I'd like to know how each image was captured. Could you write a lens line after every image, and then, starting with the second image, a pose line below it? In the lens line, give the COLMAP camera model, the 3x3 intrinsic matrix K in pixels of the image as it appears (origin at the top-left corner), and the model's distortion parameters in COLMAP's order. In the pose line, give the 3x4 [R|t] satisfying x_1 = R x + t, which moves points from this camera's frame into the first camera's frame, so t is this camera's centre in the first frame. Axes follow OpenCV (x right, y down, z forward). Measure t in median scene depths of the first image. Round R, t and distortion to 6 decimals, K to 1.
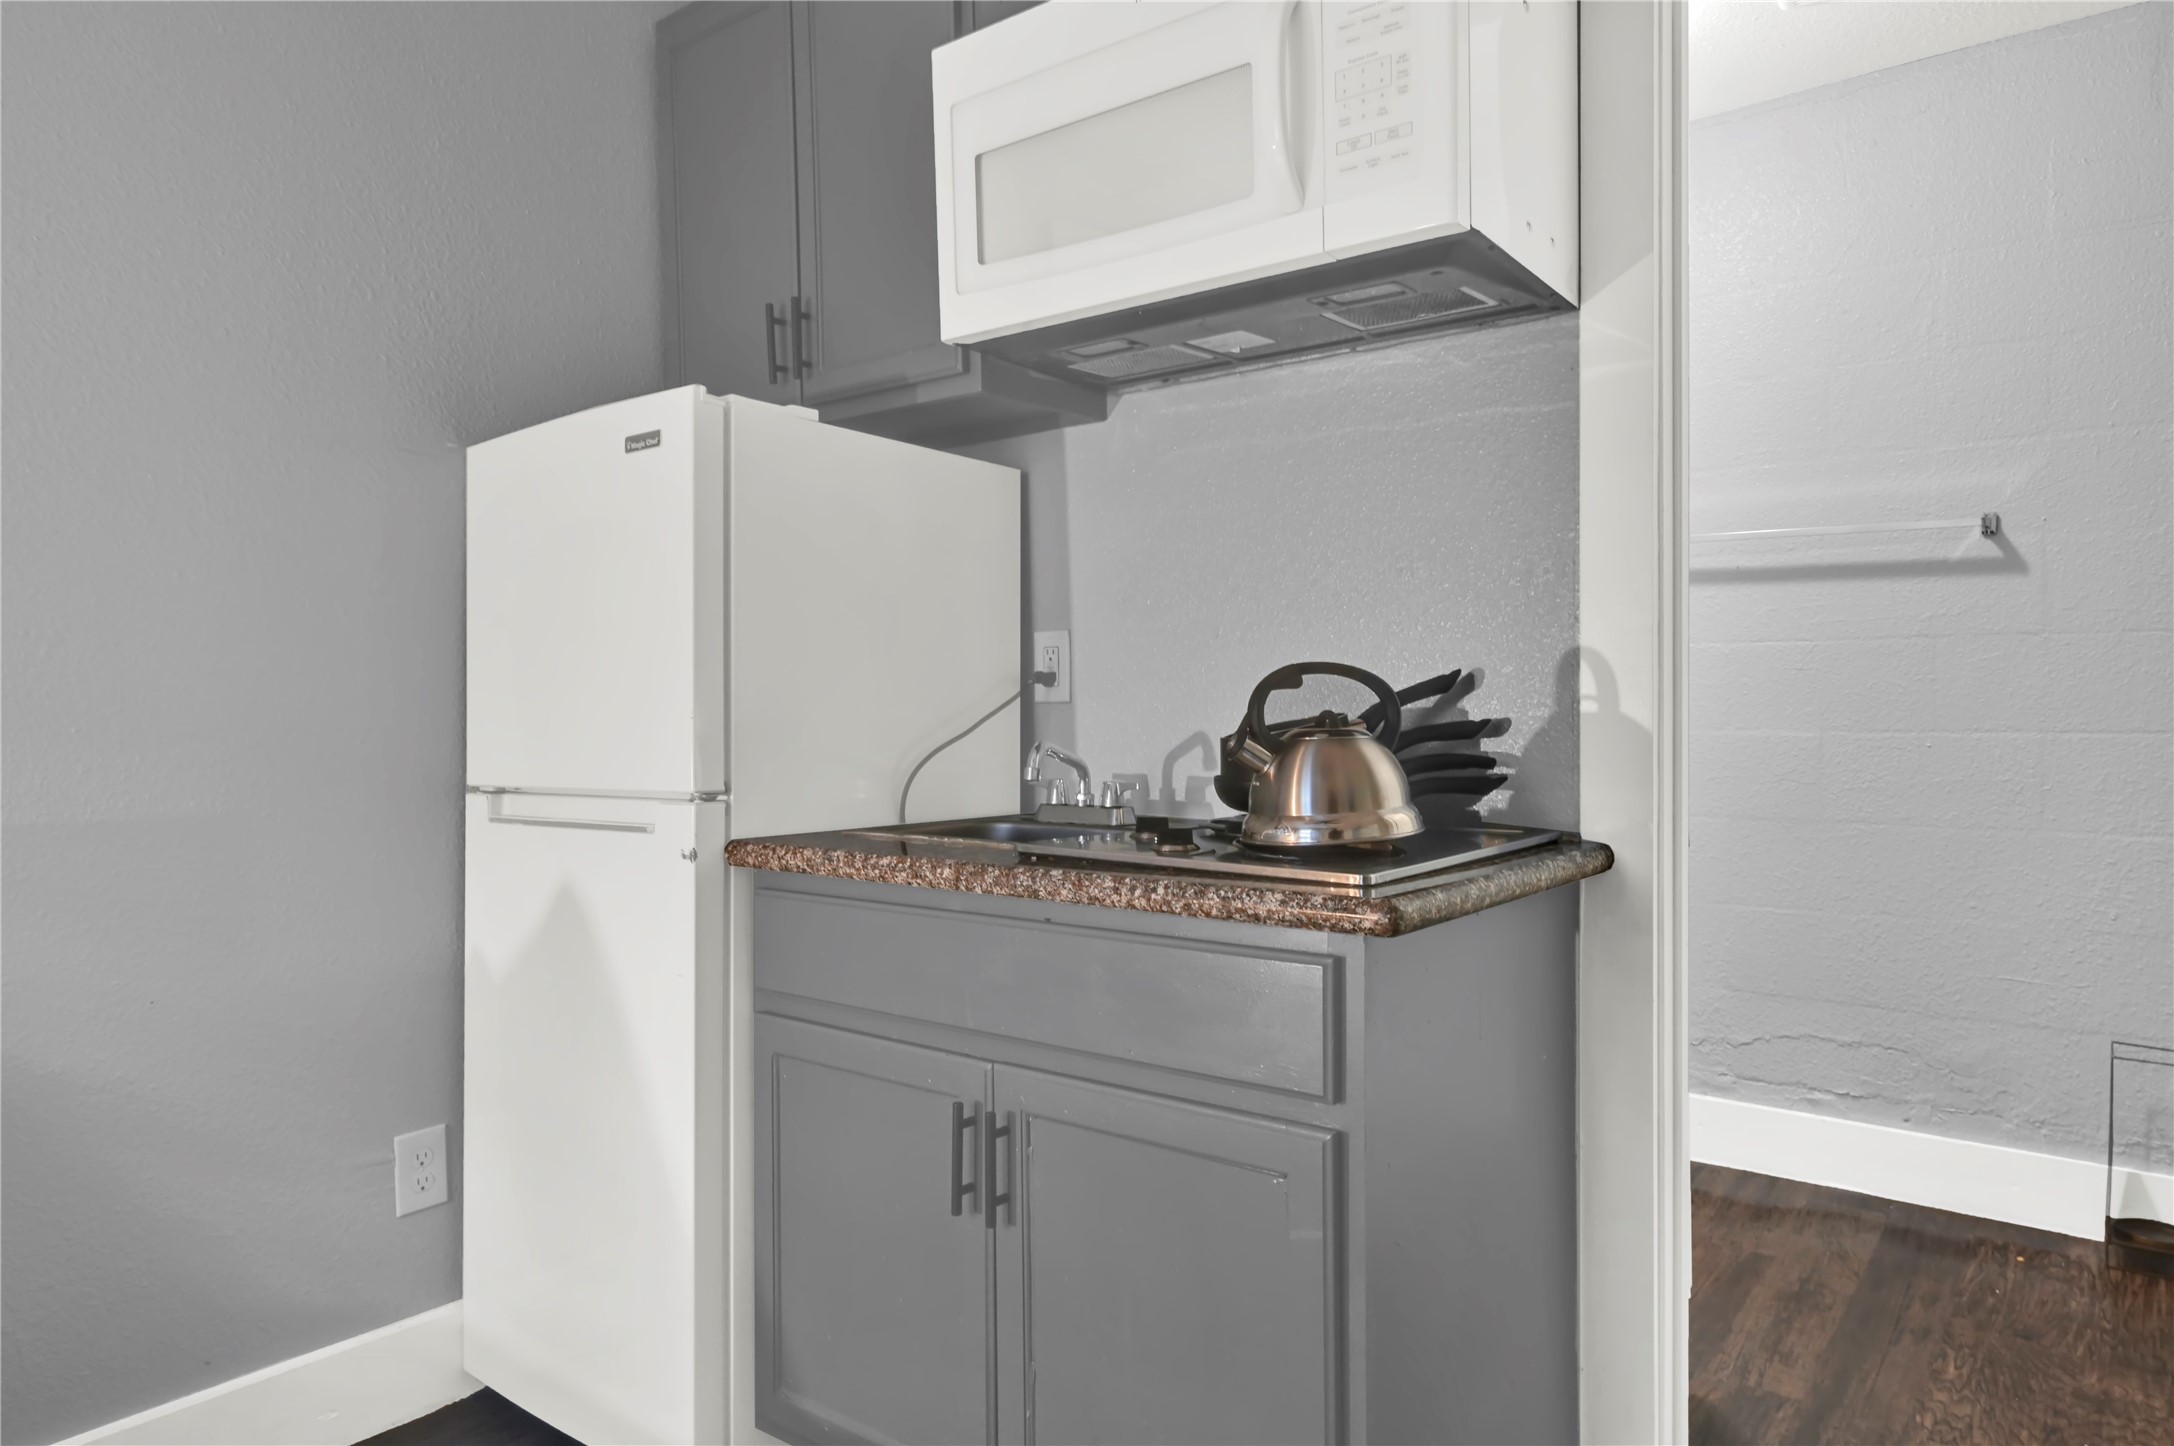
lens RADIAL K [[1351.0, 0, 1083.4], [0, 1351.0, 730.6], [0, 0, 1]] dist [0.006639, 0.001199]
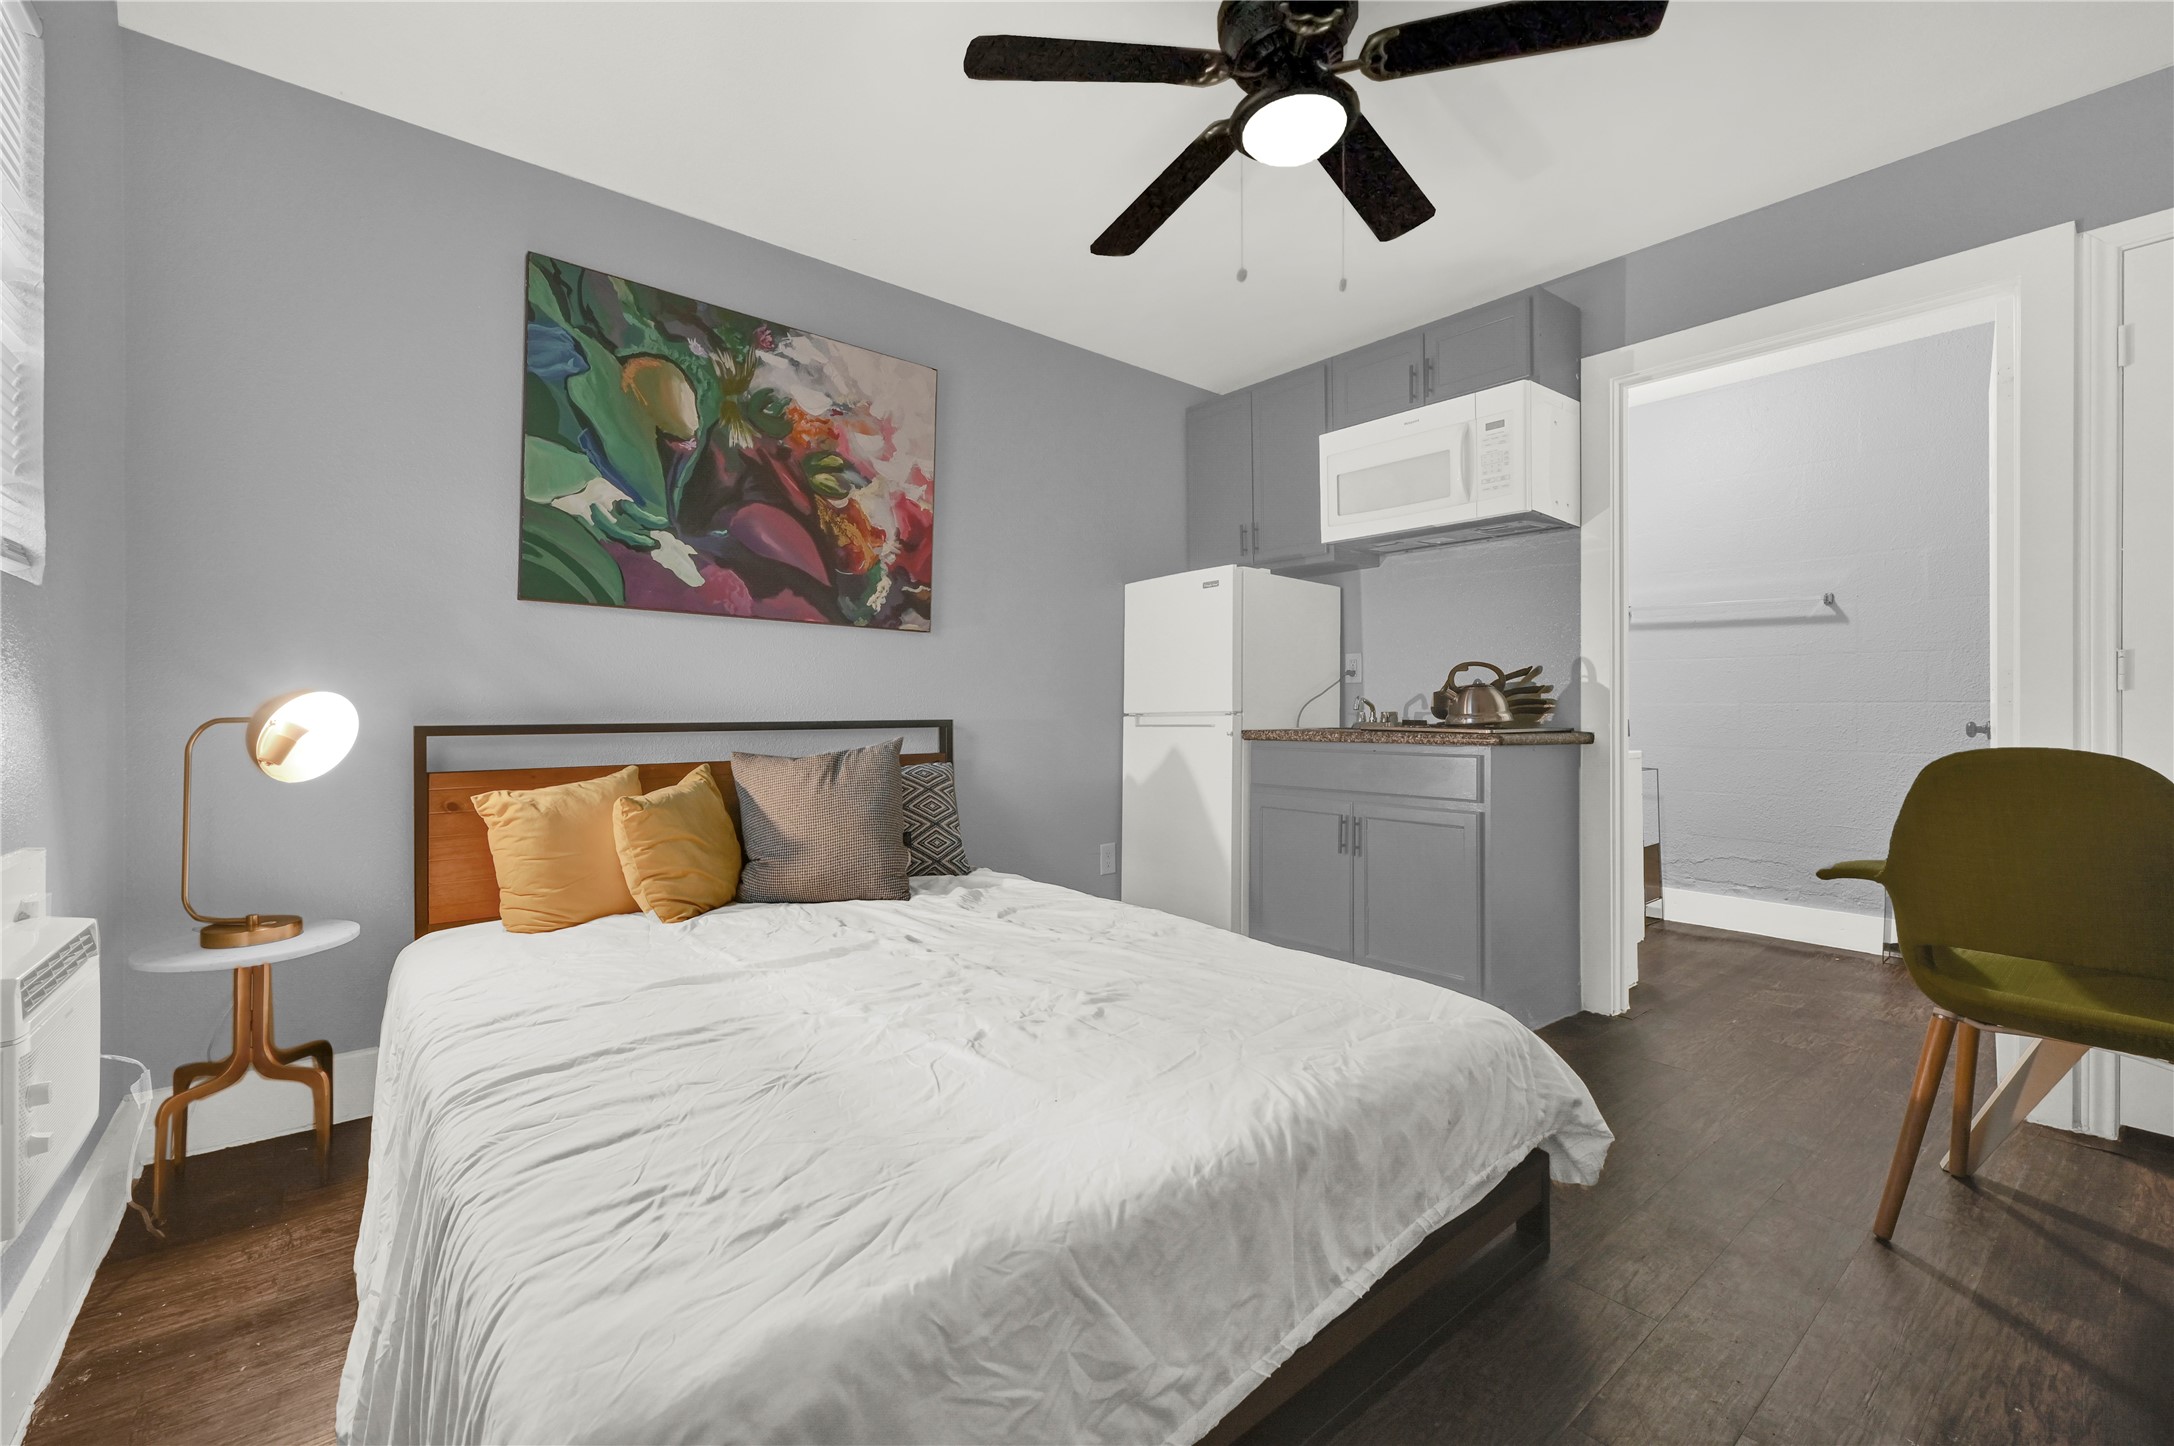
lens RADIAL K [[895.0, 0, 1094.1], [0, 895.0, 707.7], [0, 0, 1]] dist [-0.003252, 0.000038]
pose [[0.976160, 0.007372, -0.216926, -0.165846], [-0.011814, 0.999746, -0.019185, 0.076327], [0.216730, 0.021290, 0.975999, -0.842908]]
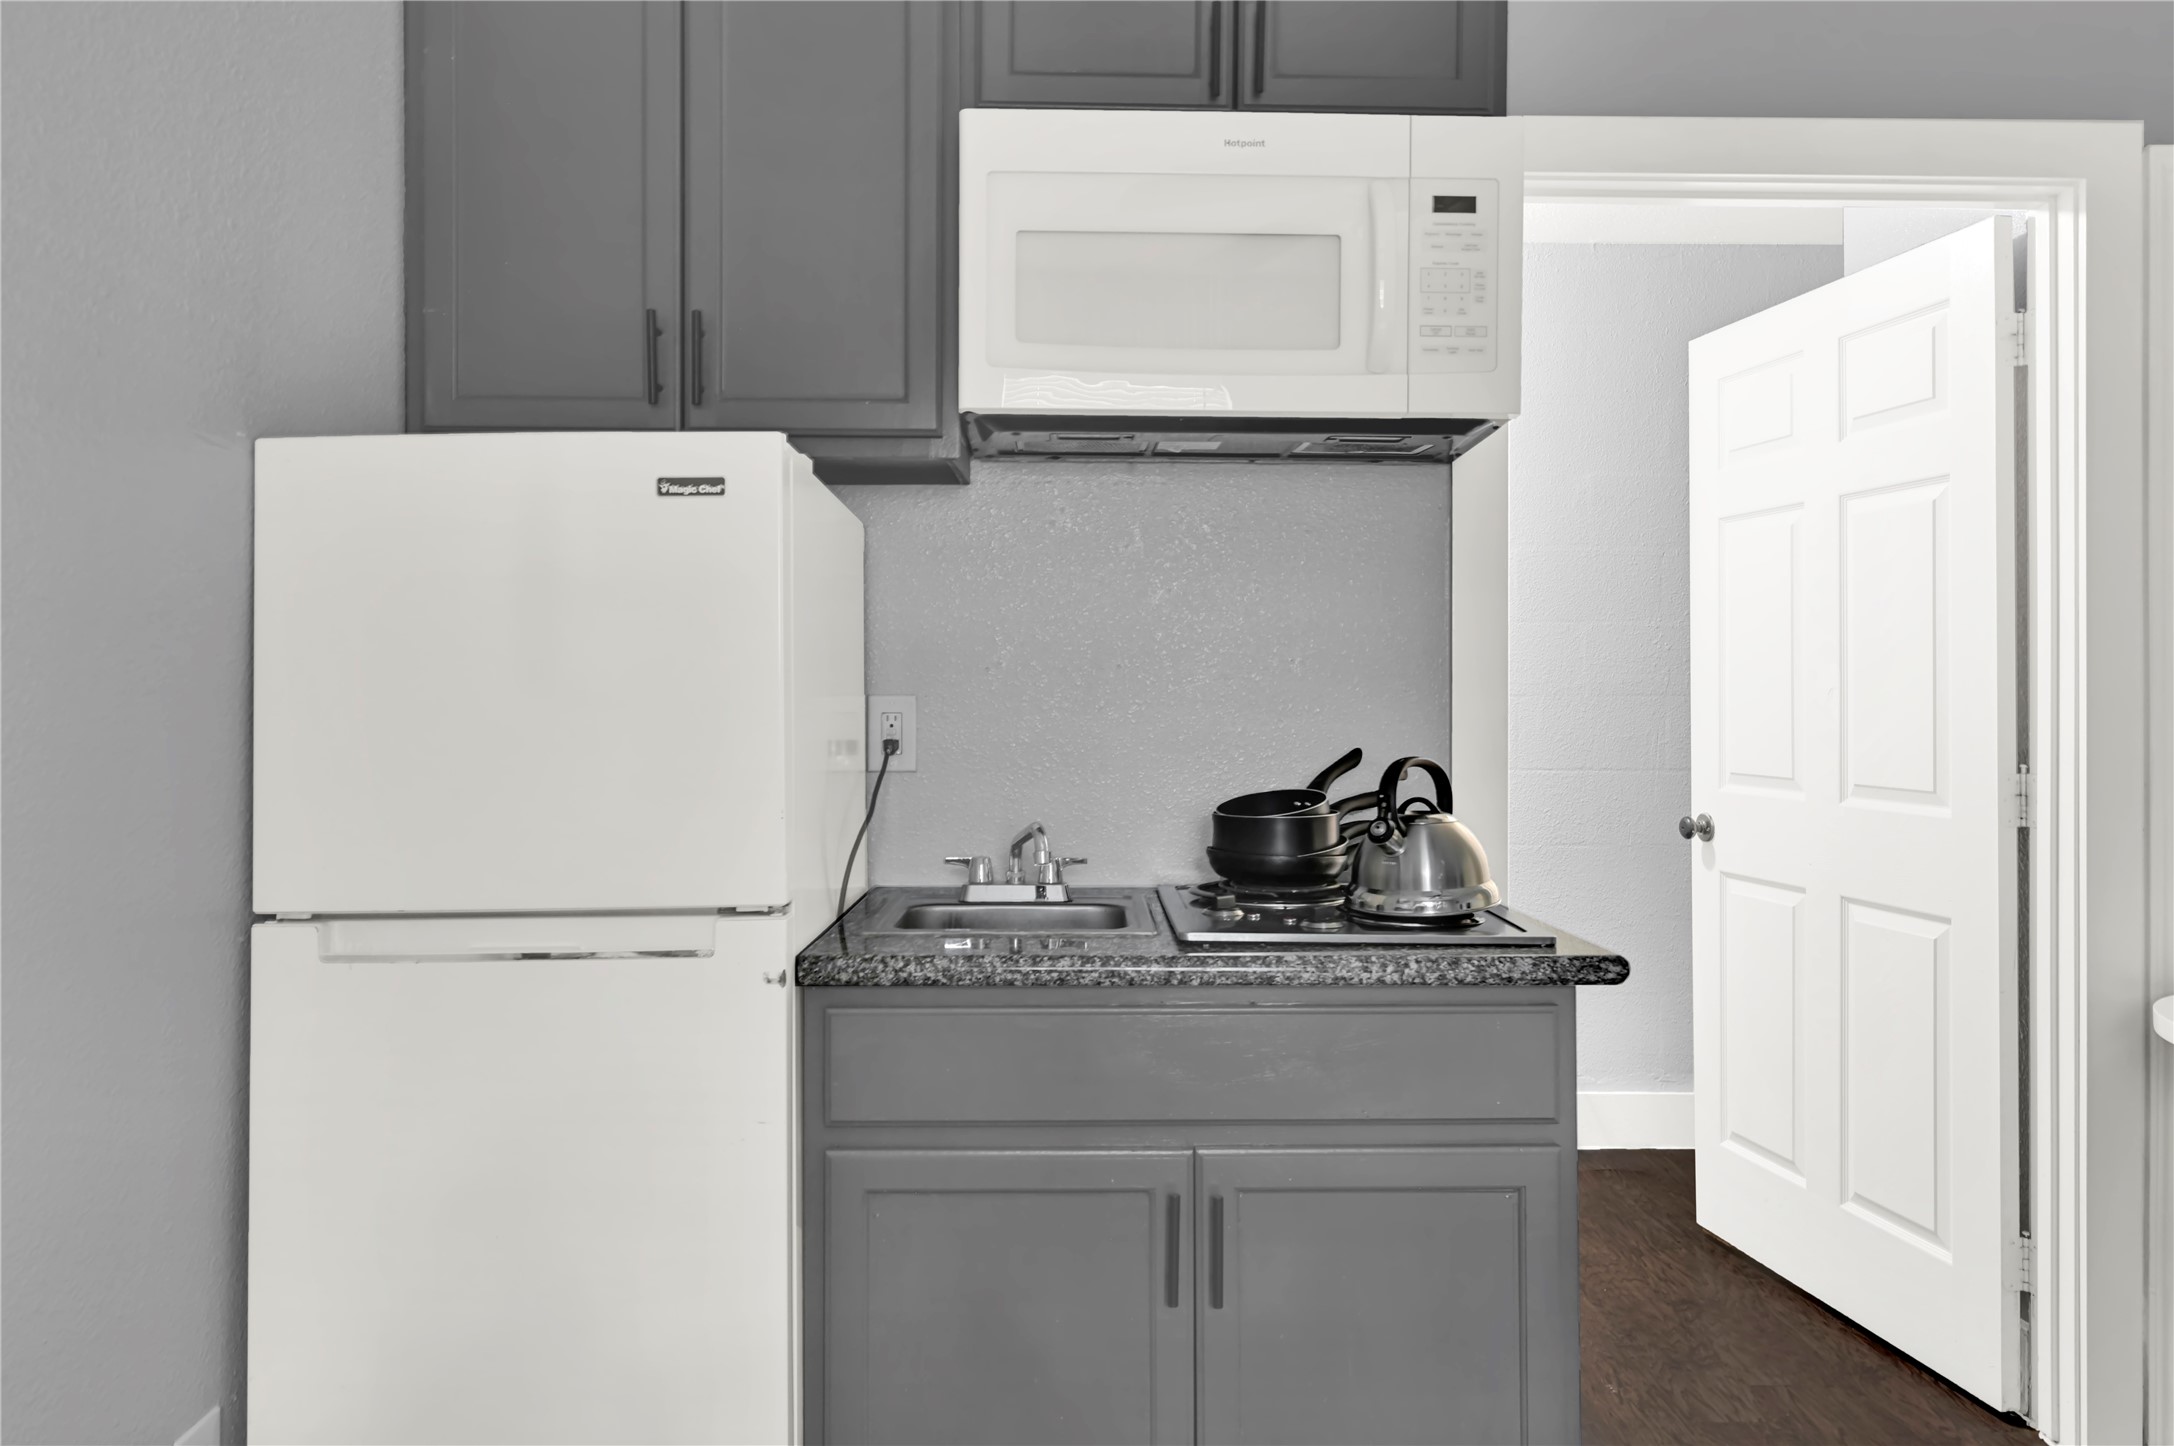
lens RADIAL K [[1460.4, 0, 1086.9], [0, 1460.4, 703.1], [0, 0, 1]] dist [0.006533, 0.000760]
pose [[0.778158, 0.009354, 0.627998, -0.721394], [0.005667, 0.999744, -0.021914, -0.060773], [-0.628042, 0.020611, 0.777906, 0.153466]]
